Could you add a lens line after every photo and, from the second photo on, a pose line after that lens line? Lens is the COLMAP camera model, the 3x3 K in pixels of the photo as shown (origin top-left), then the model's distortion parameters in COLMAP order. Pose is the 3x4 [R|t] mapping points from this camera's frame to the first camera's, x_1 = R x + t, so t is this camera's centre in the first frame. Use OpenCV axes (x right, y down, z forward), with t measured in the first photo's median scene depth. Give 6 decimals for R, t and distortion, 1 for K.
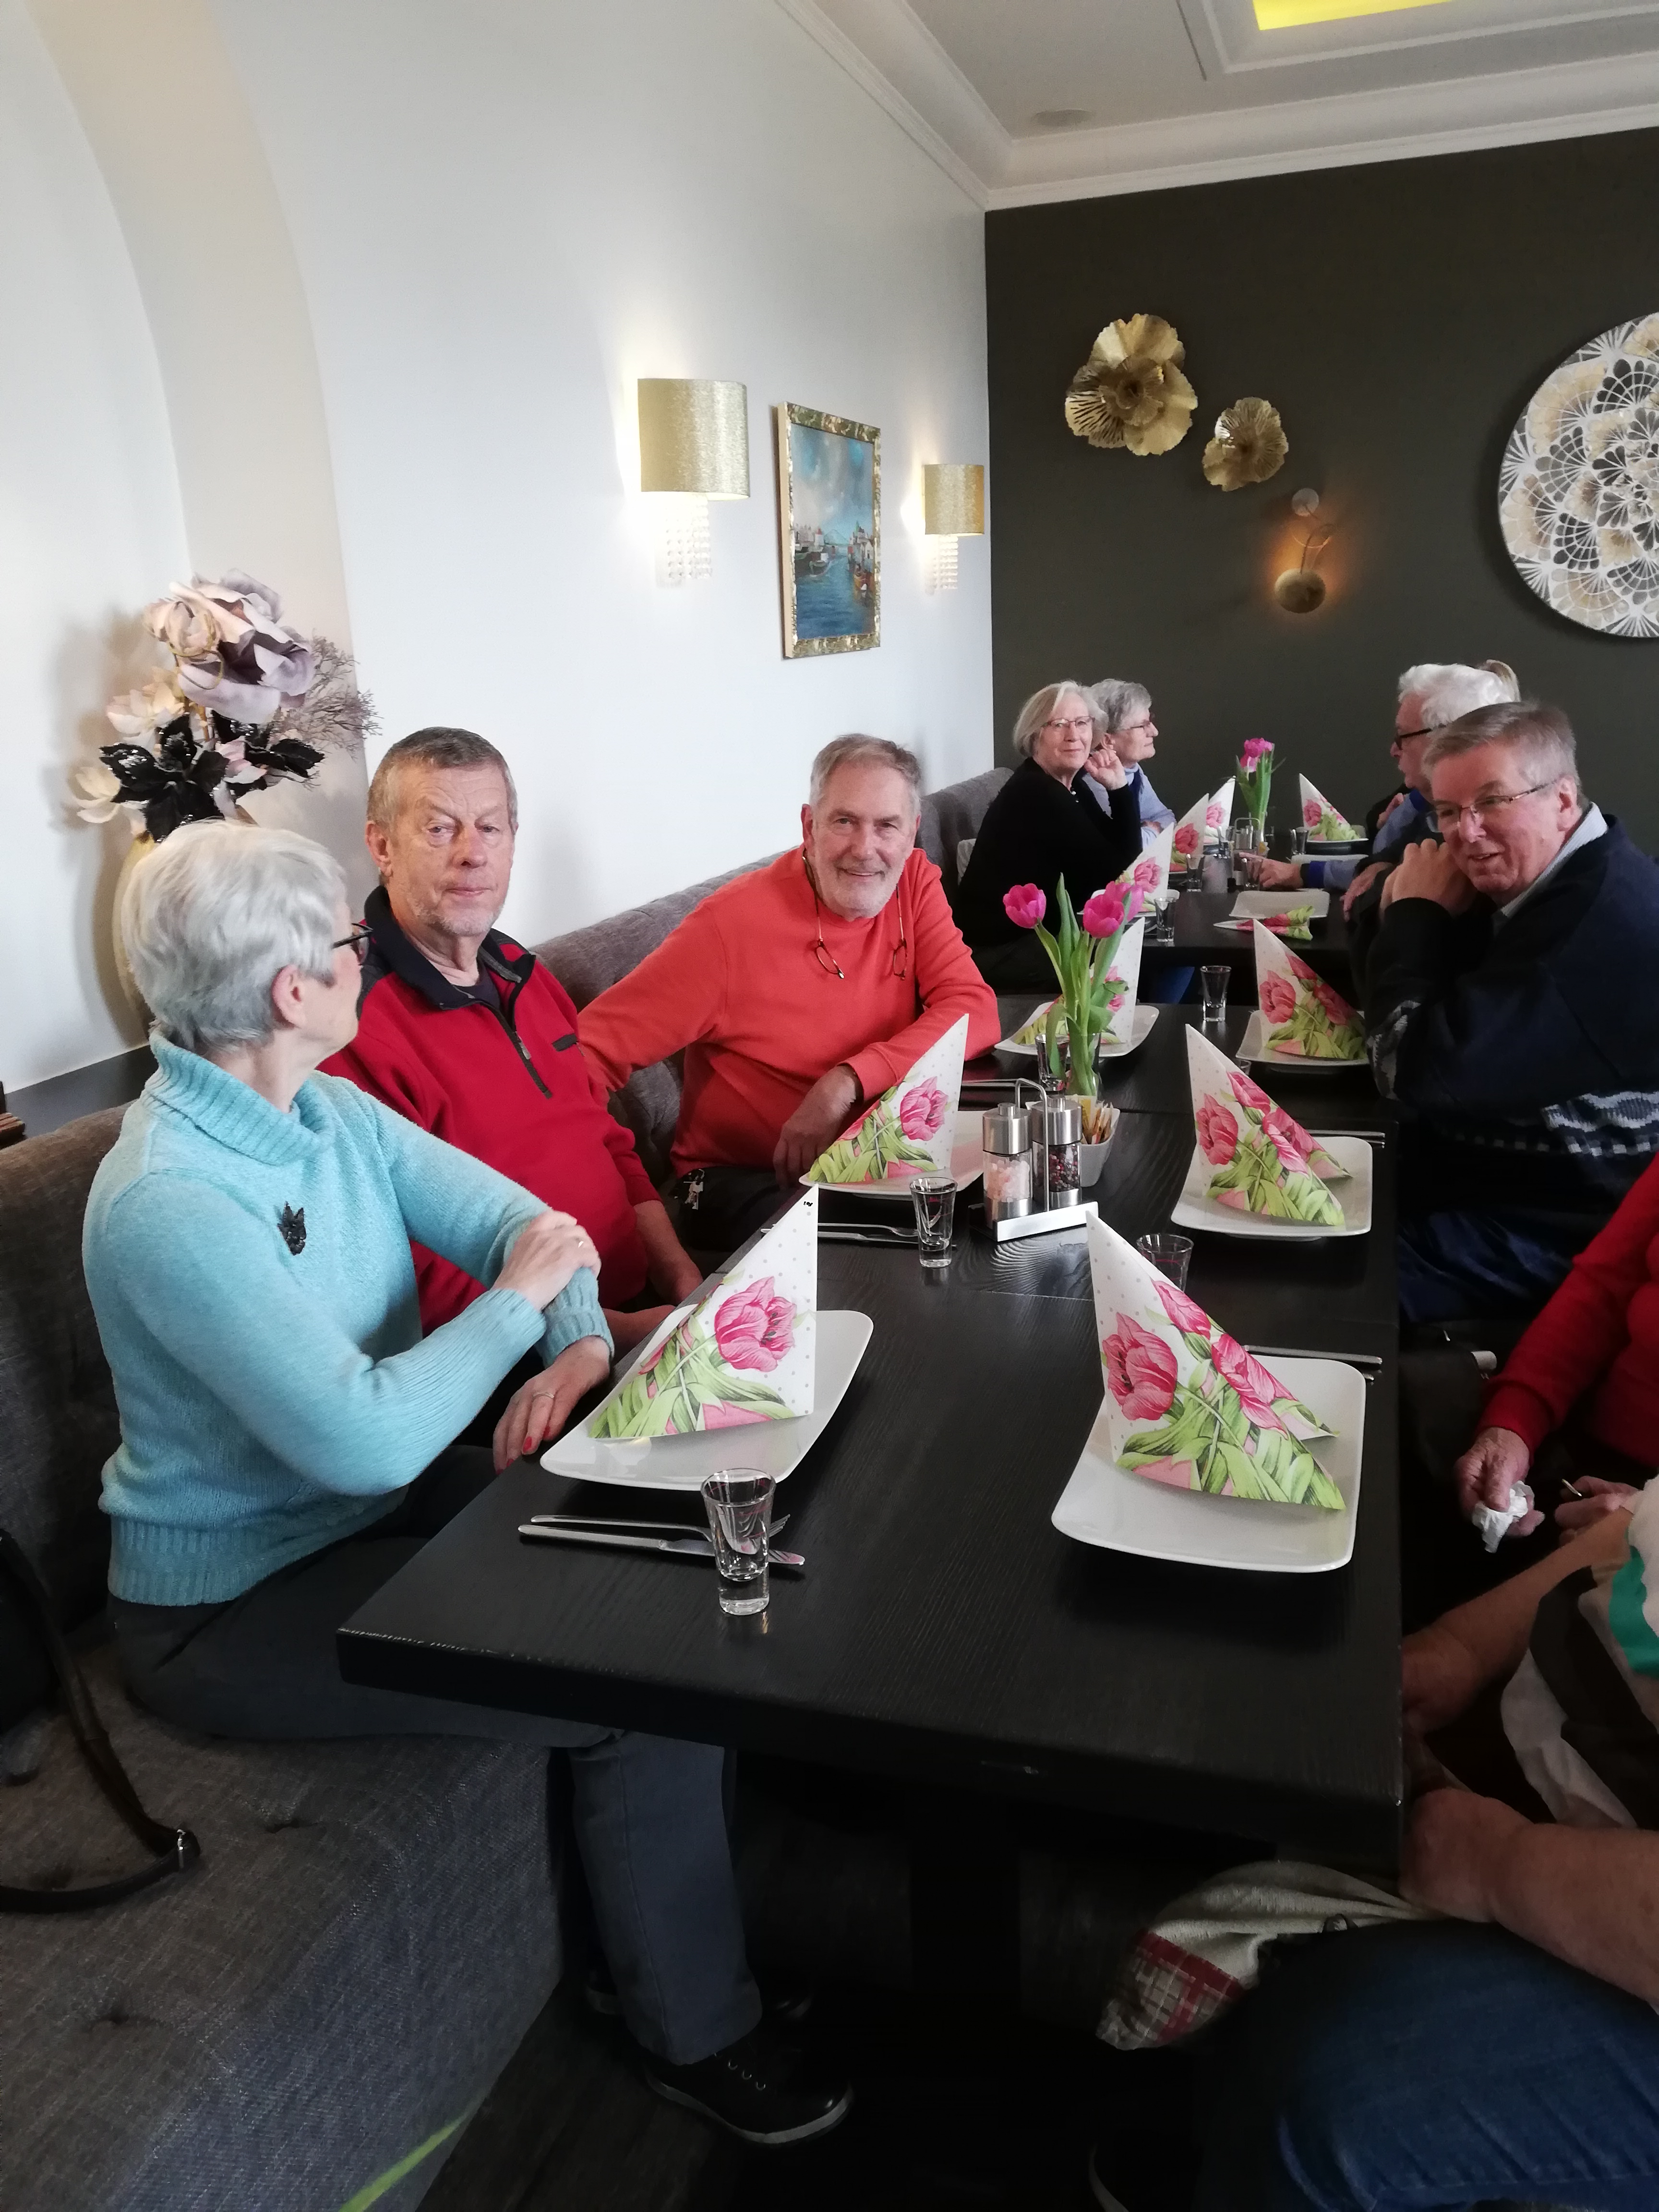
lens RADIAL K [[1687.8, 0, 822.6], [0, 1687.8, 1122.8], [0, 0, 1]] dist [0.023533, -0.041733]
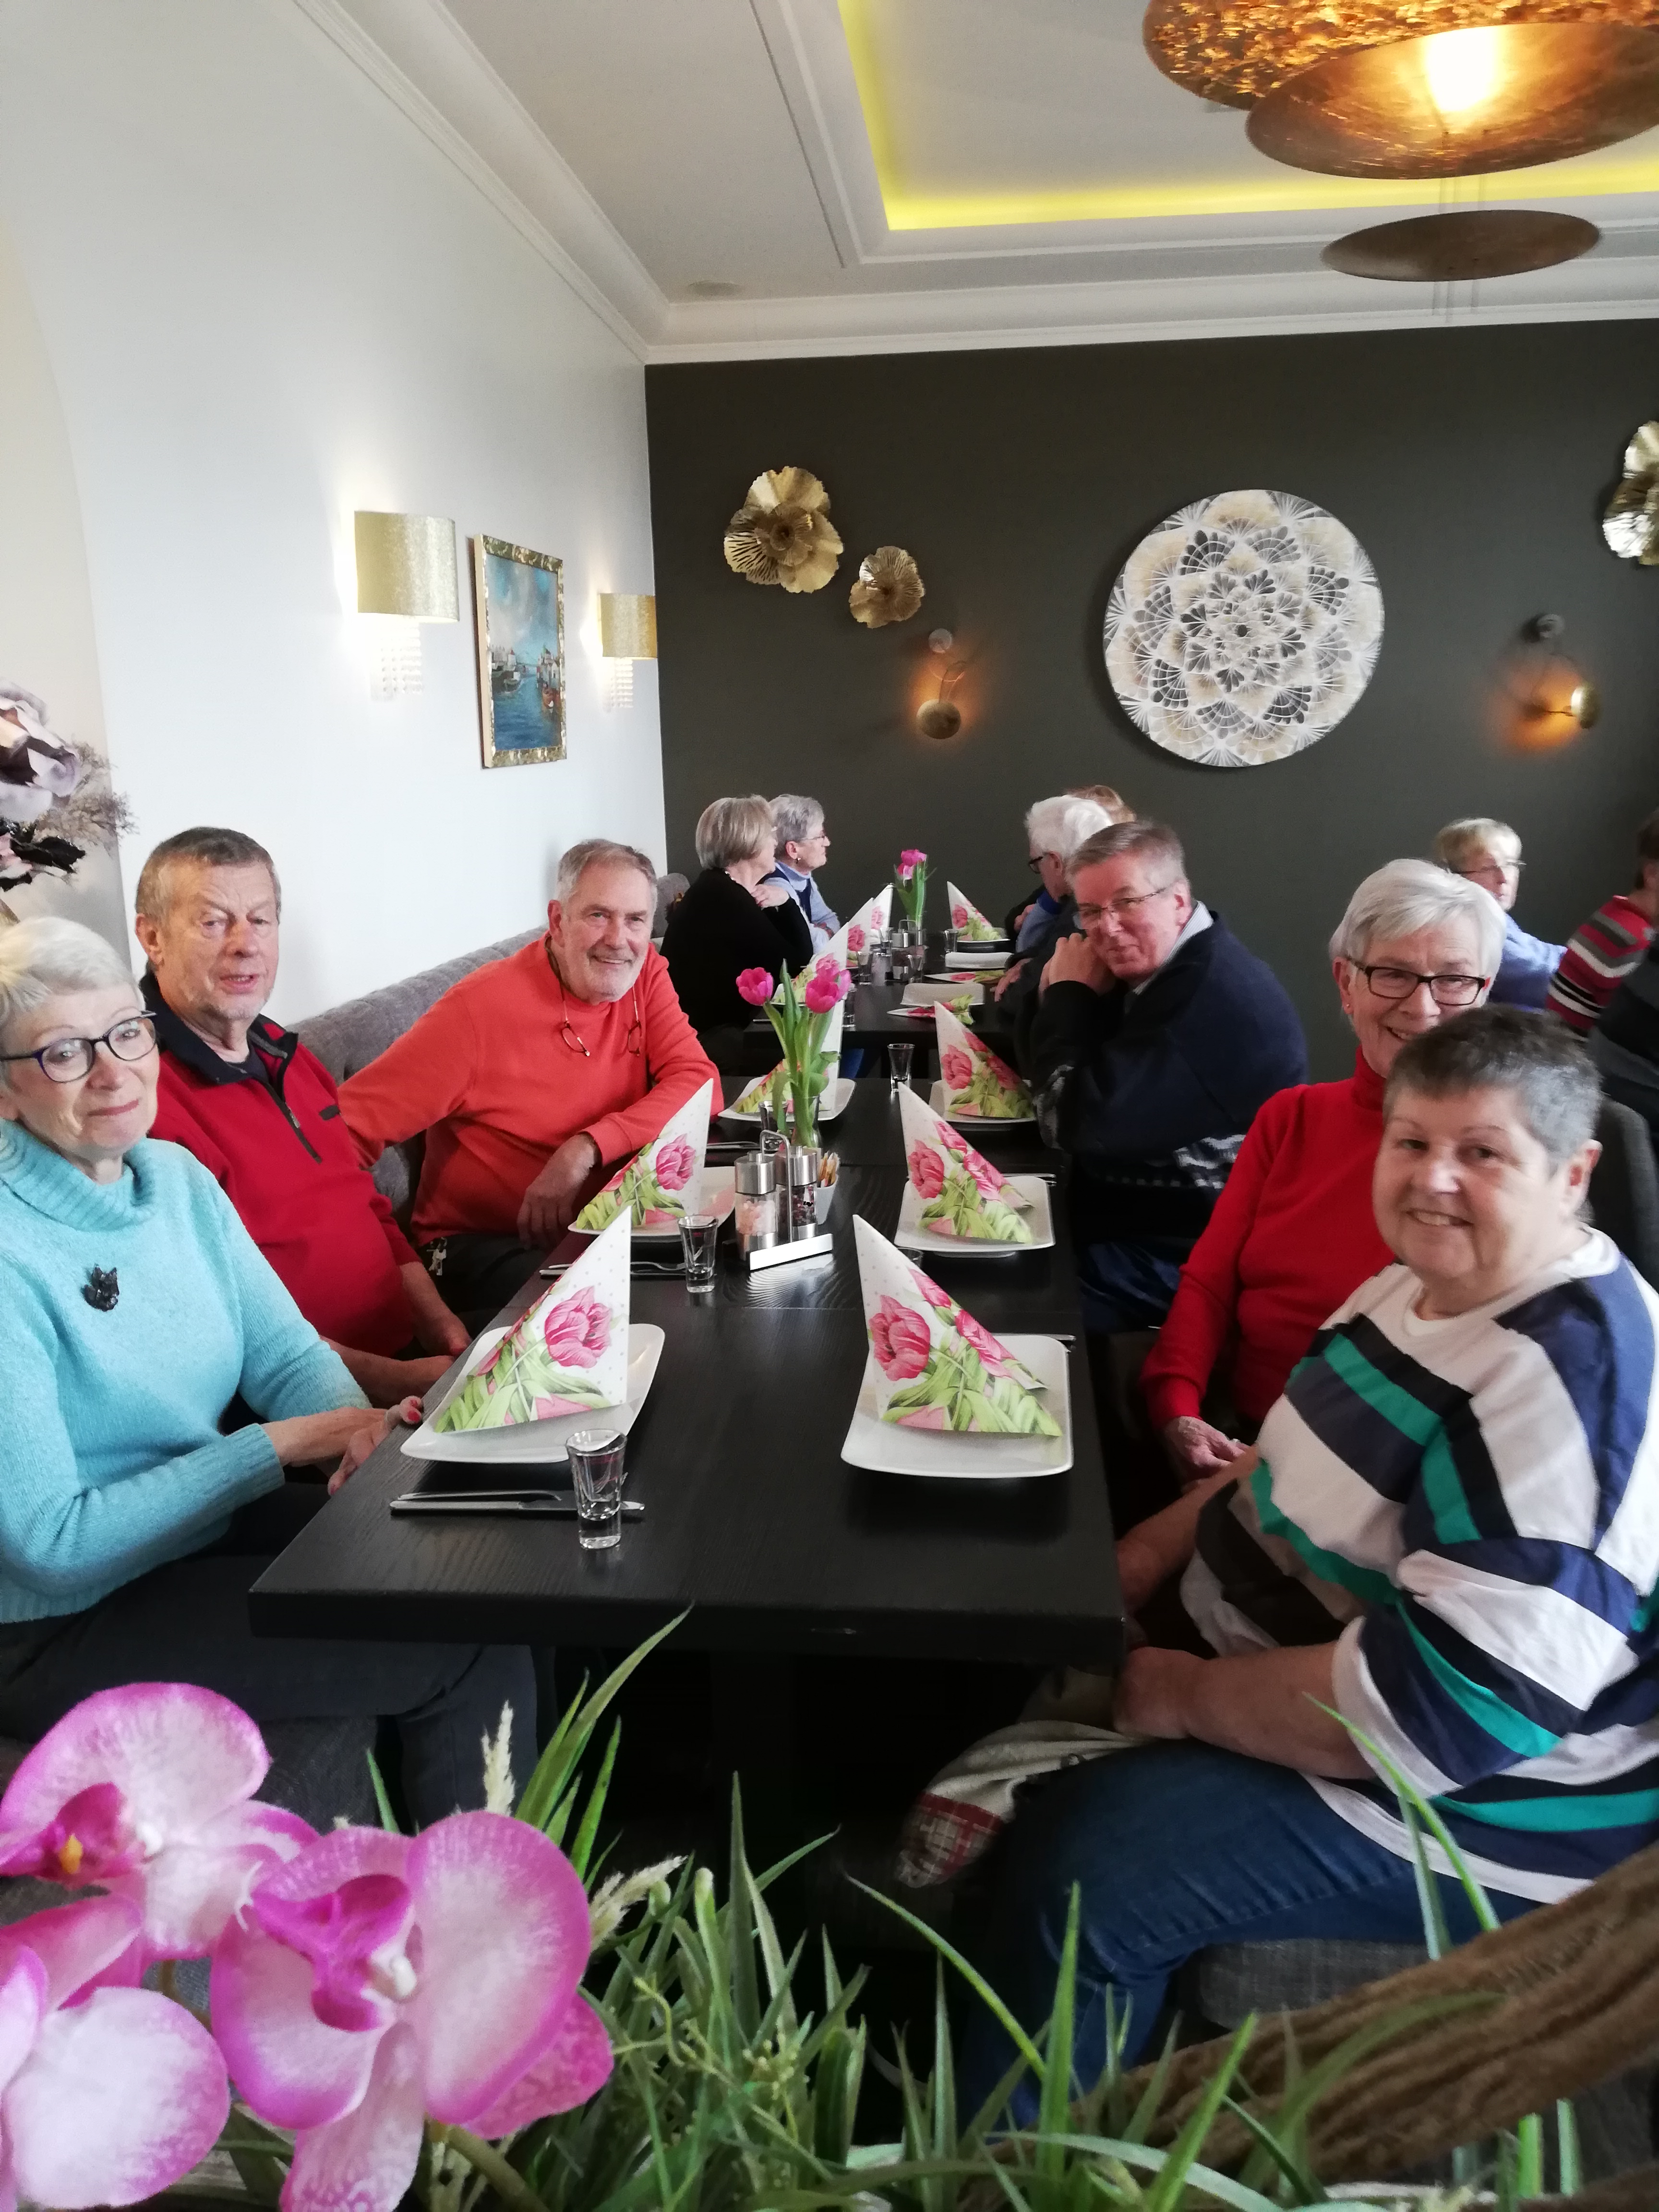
lens RADIAL K [[1654.2, 0, 824.4], [0, 1654.2, 1101.5], [0, 0, 1]] dist [0.066646, -0.083732]
pose [[0.978791, -0.018098, 0.204062, -0.057506], [0.032310, 0.997261, -0.066532, 0.023352], [-0.202299, 0.071714, 0.976695, -0.105396]]
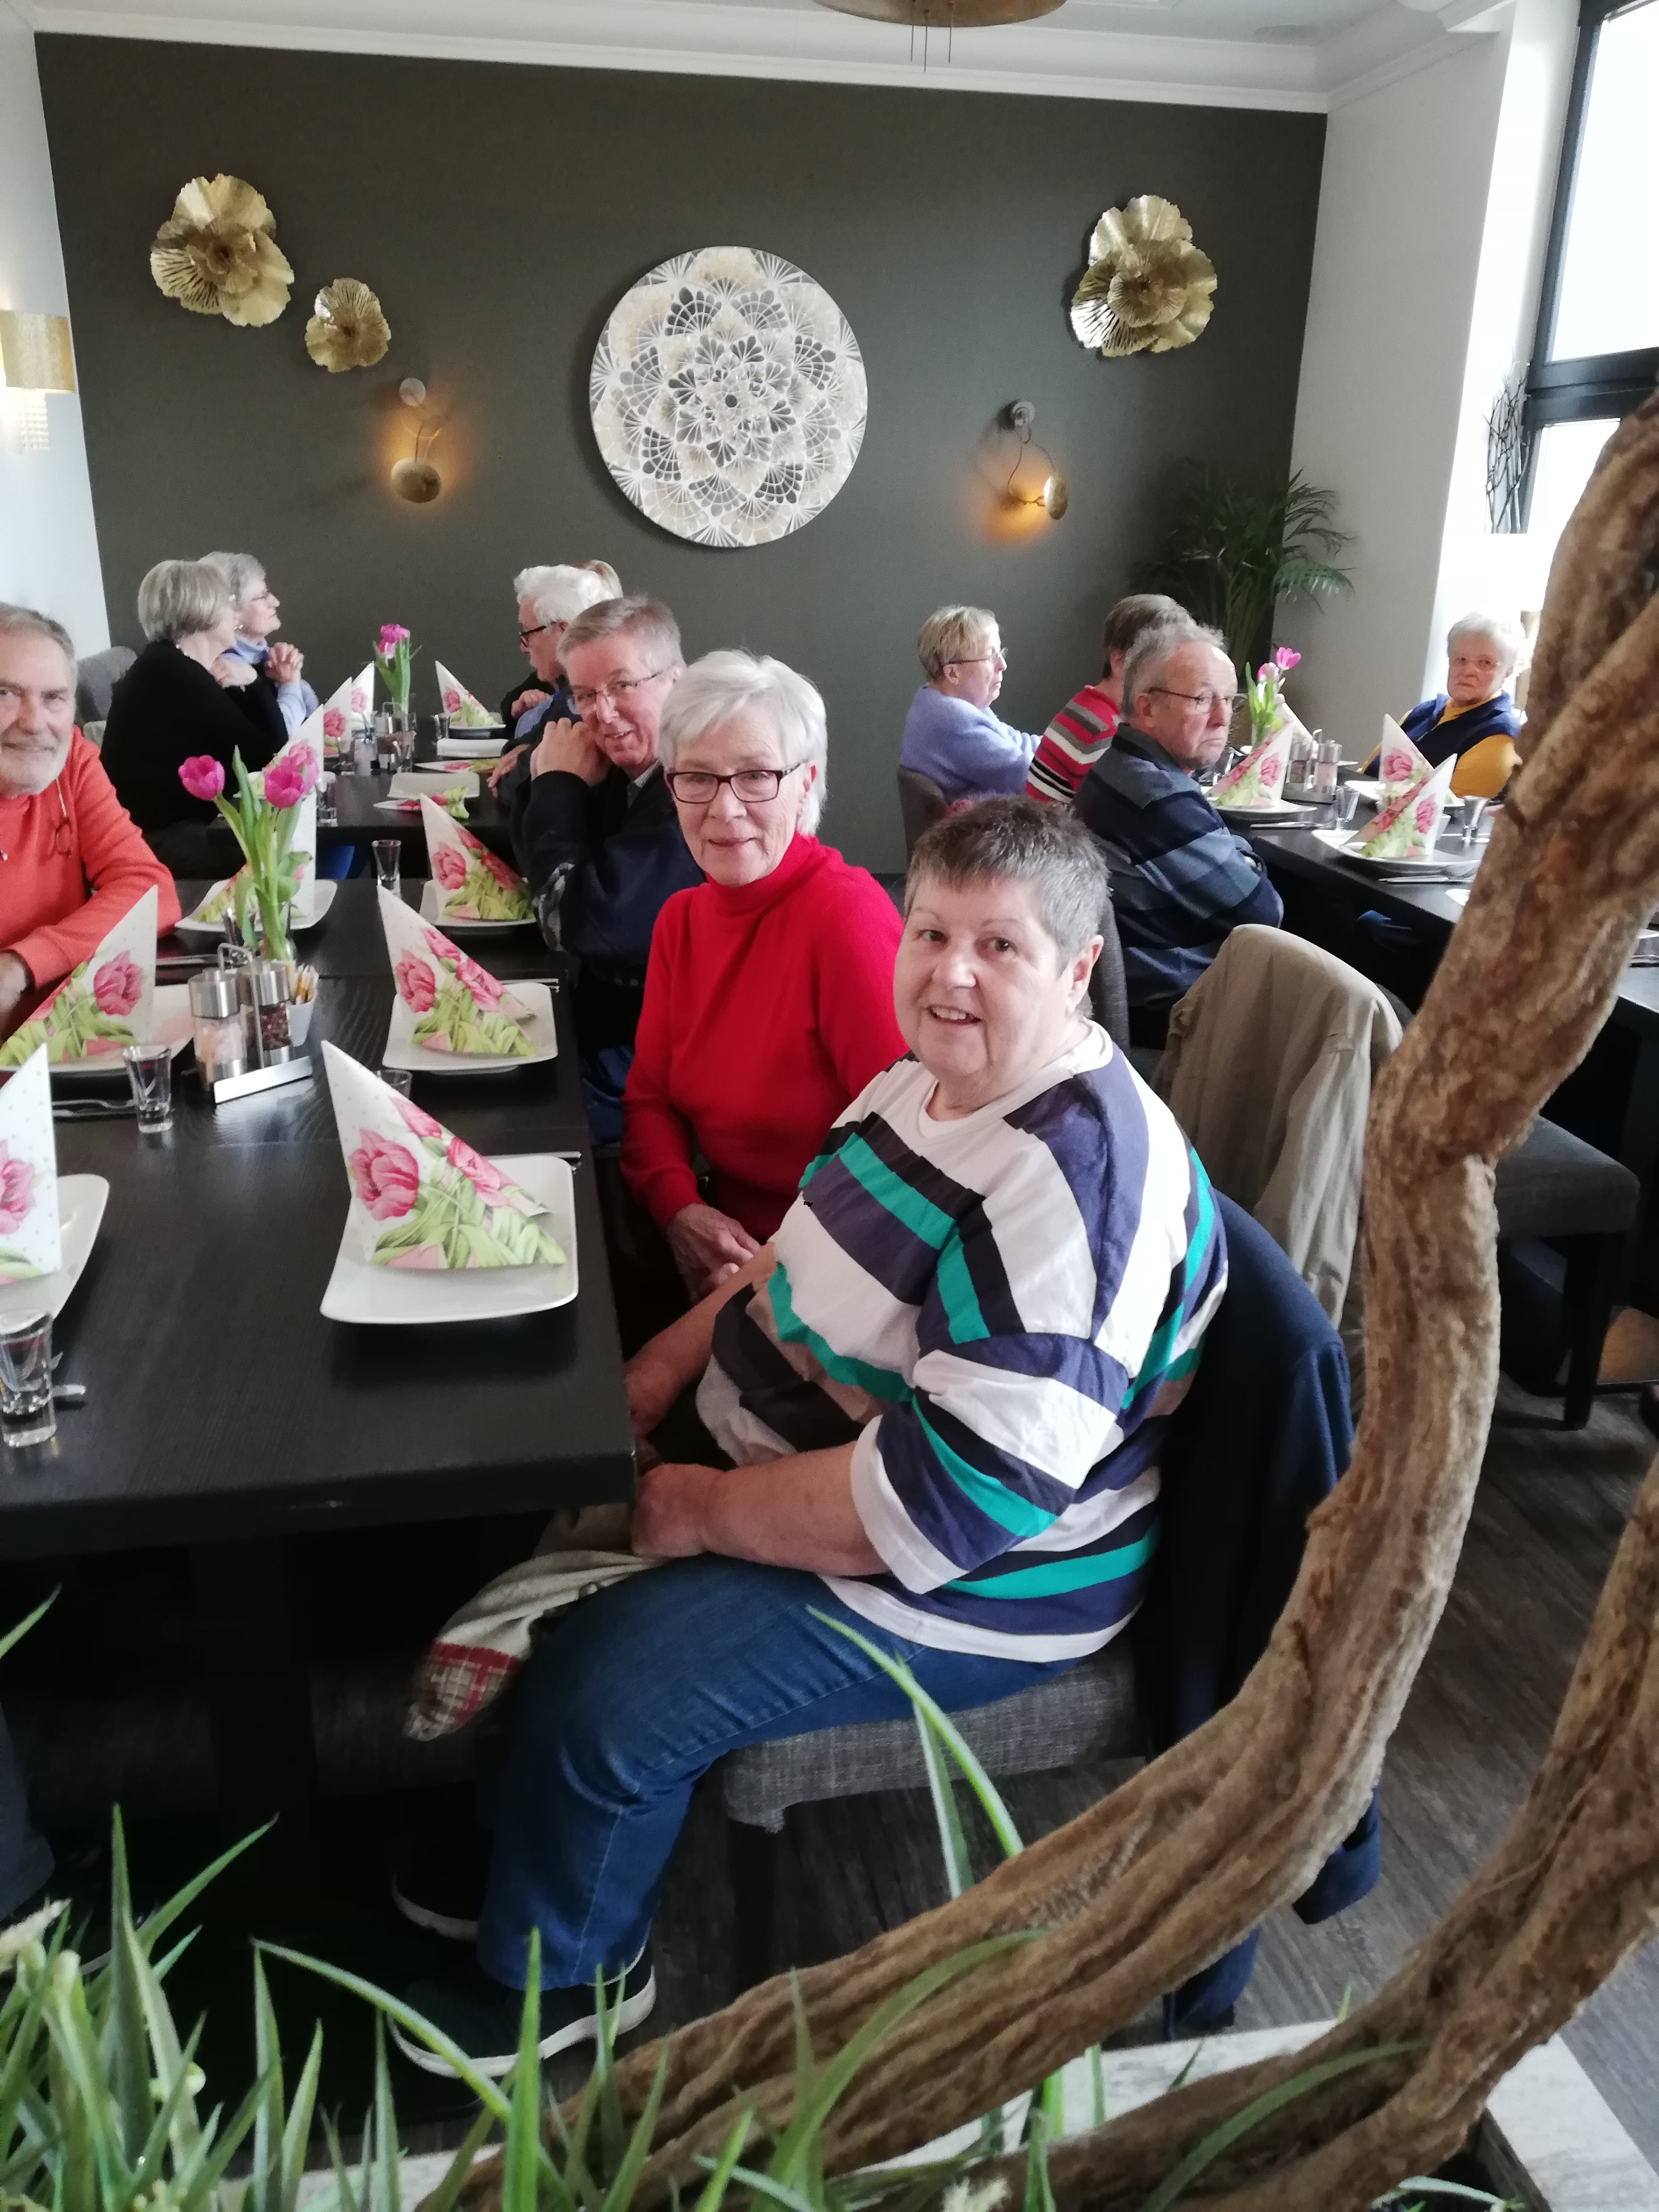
lens RADIAL K [[1654.2, 0, 824.4], [0, 1654.2, 1101.5], [0, 0, 1]] dist [0.066646, -0.083732]
pose [[0.878691, -0.101986, 0.466370, -0.035029], [0.076576, 0.994375, 0.073174, 0.017240], [-0.471210, -0.028584, 0.881558, -0.067505]]
